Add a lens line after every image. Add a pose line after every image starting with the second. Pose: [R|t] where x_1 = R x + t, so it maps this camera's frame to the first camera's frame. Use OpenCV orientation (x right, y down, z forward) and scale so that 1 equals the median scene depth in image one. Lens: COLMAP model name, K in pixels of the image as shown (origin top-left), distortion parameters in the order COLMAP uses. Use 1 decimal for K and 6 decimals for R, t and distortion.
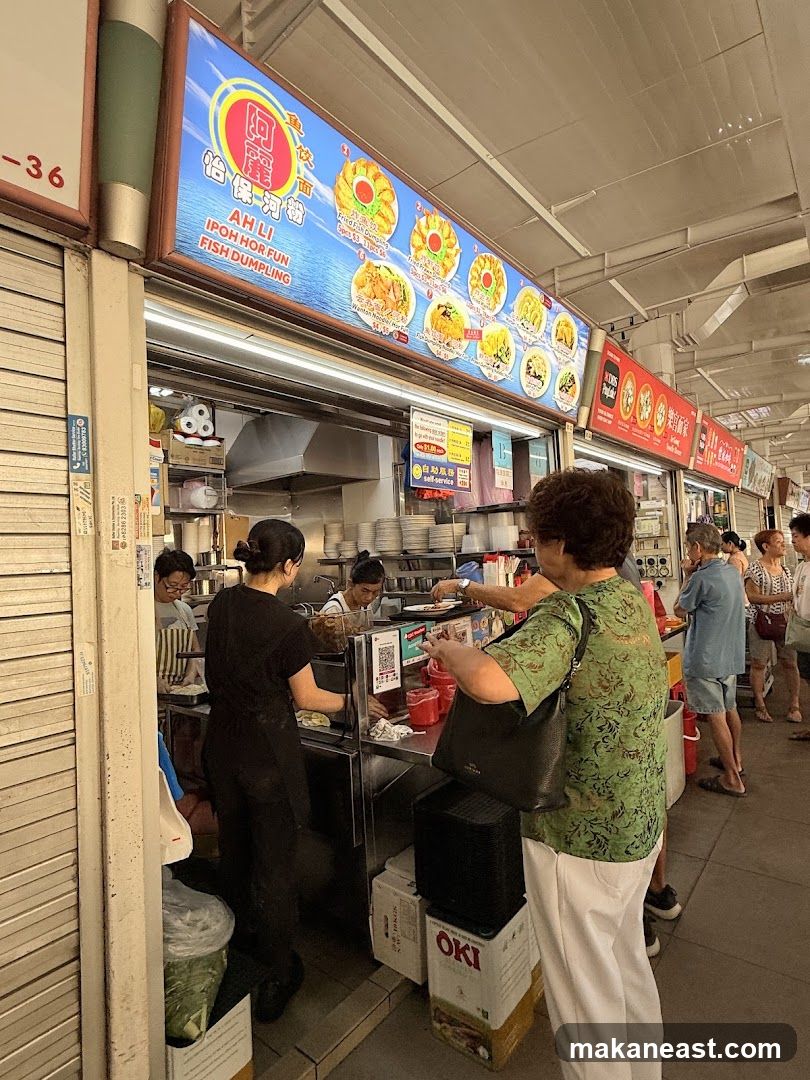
lens RADIAL K [[581.5, 0, 436.5], [0, 581.5, 542.3], [0, 0, 1]] dist [-0.000602, -0.000707]
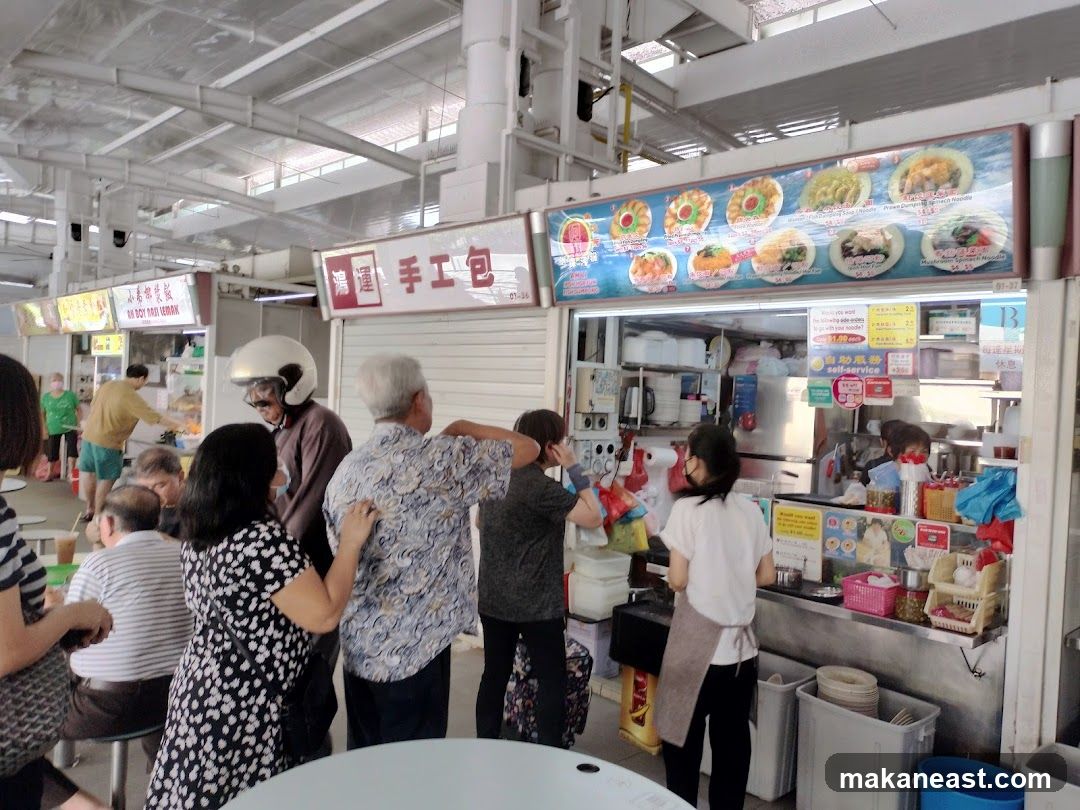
lens RADIAL K [[807.3, 0, 530.5], [0, 807.3, 398.0], [0, 0, 1]] dist [0.082264, -0.163095]
pose [[-0.179463, 0.059279, -0.981977, 2.026848], [-0.005454, 0.998108, 0.061249, -0.197964], [0.983750, 0.016347, -0.178800, 1.015636]]
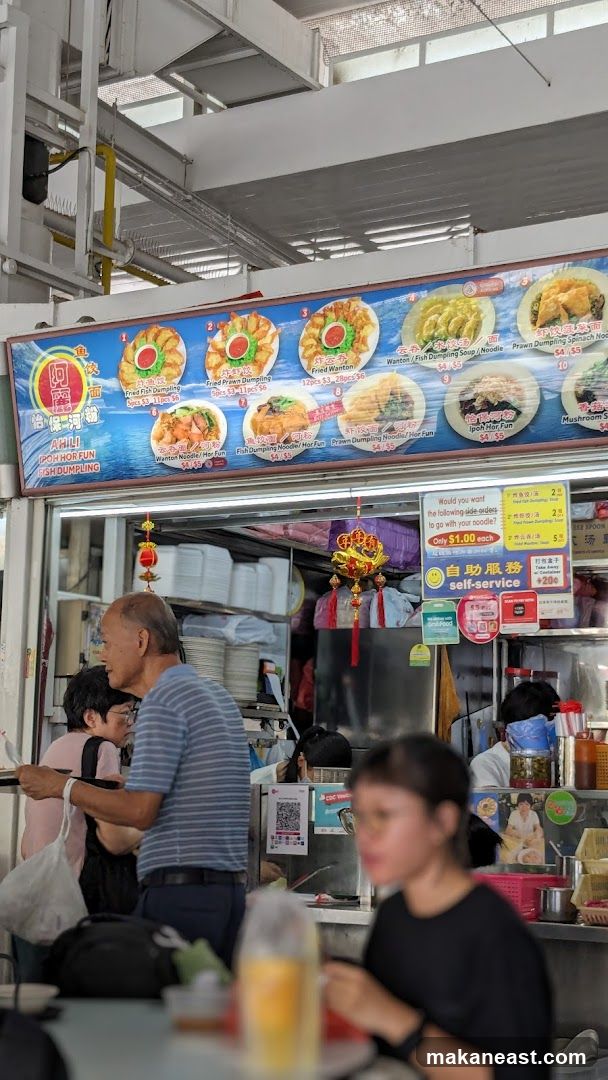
lens RADIAL K [[1725.3, 0, 304.0], [0, 1725.3, 540.0], [0, 0, 1]] dist [0.128254, -0.038822]
pose [[0.072643, -0.078563, -0.994259, 2.723354], [0.002585, 0.996904, -0.078583, -0.005047], [0.997355, 0.003139, 0.072621, 0.931378]]
